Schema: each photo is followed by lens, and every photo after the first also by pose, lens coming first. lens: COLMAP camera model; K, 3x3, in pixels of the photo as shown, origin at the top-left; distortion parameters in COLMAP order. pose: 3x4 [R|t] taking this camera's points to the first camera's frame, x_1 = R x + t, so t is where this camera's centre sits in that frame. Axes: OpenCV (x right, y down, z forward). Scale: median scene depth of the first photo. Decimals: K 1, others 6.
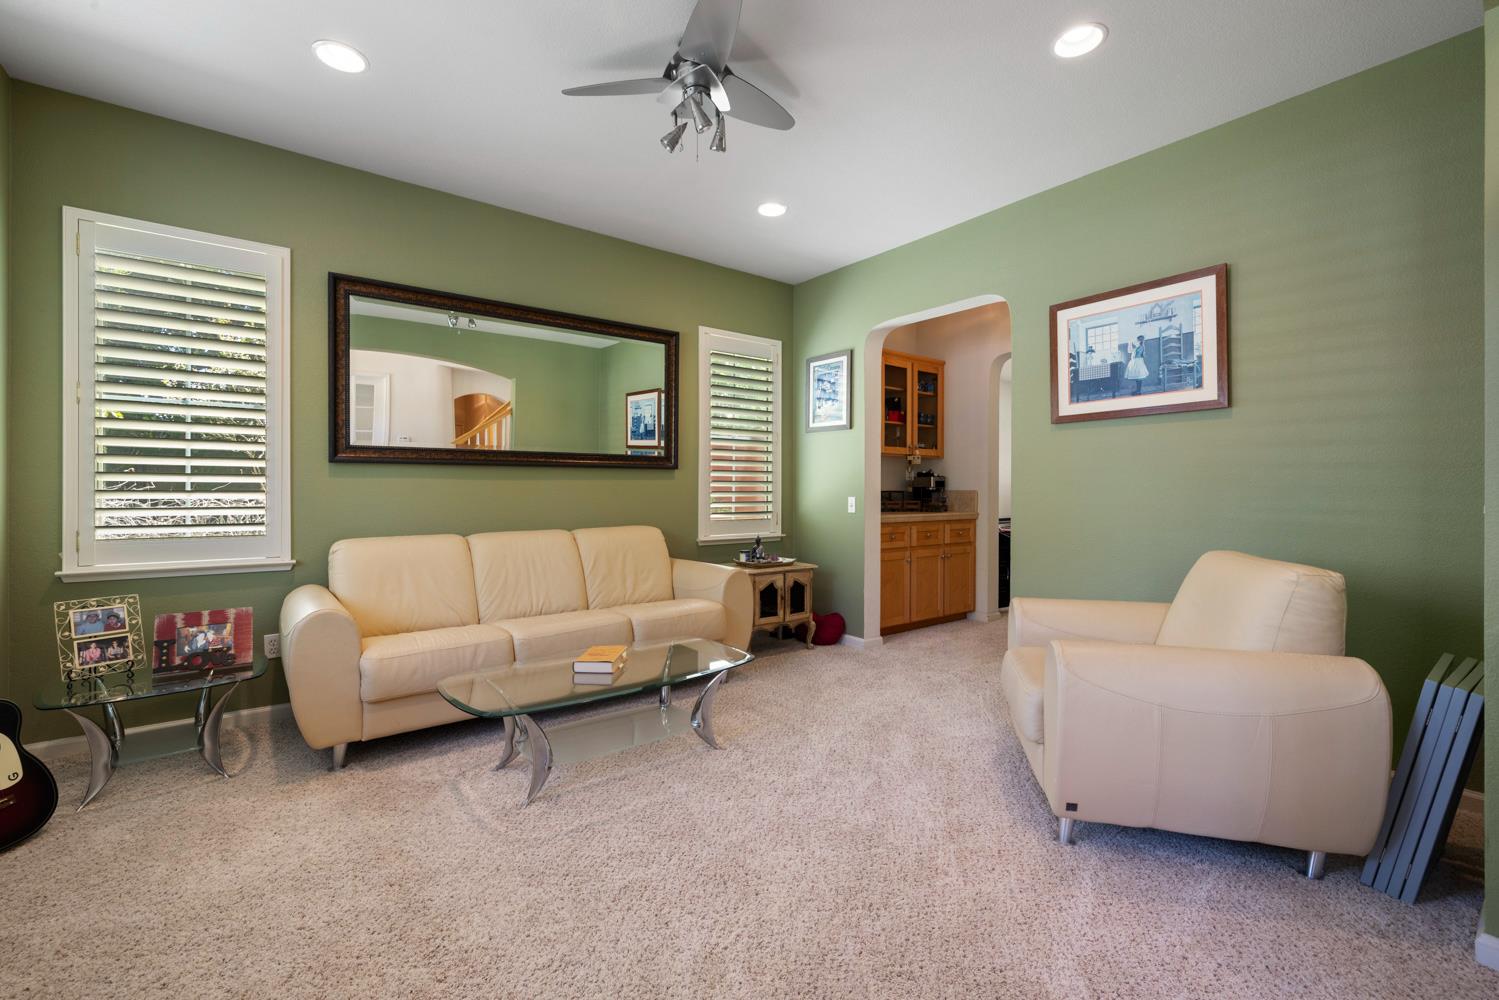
lens RADIAL K [[636.7, 0, 743.2], [0, 636.7, 494.7], [0, 0, 1]] dist [-0.000735, -0.000429]
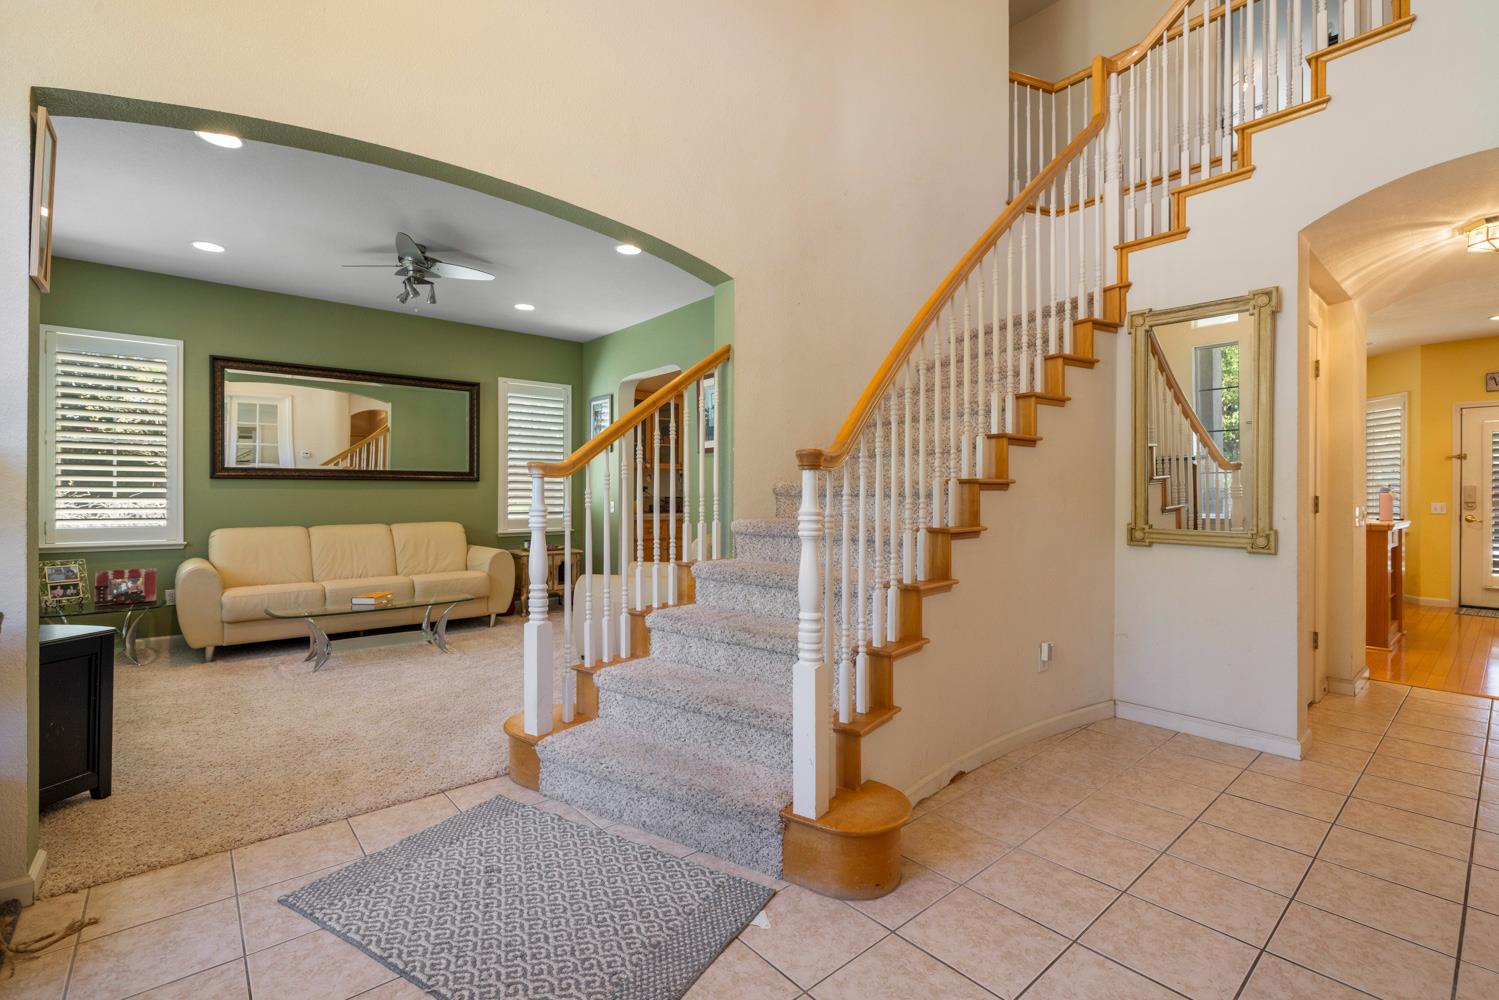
lens RADIAL K [[667.4, 0, 744.8], [0, 667.4, 499.3], [0, 0, 1]] dist [-0.005252, -0.000198]
pose [[0.998608, -0.001625, 0.052712, 0.578236], [0.001746, 0.999996, -0.002246, 0.004874], [-0.052708, 0.002335, 0.998607, -0.699509]]
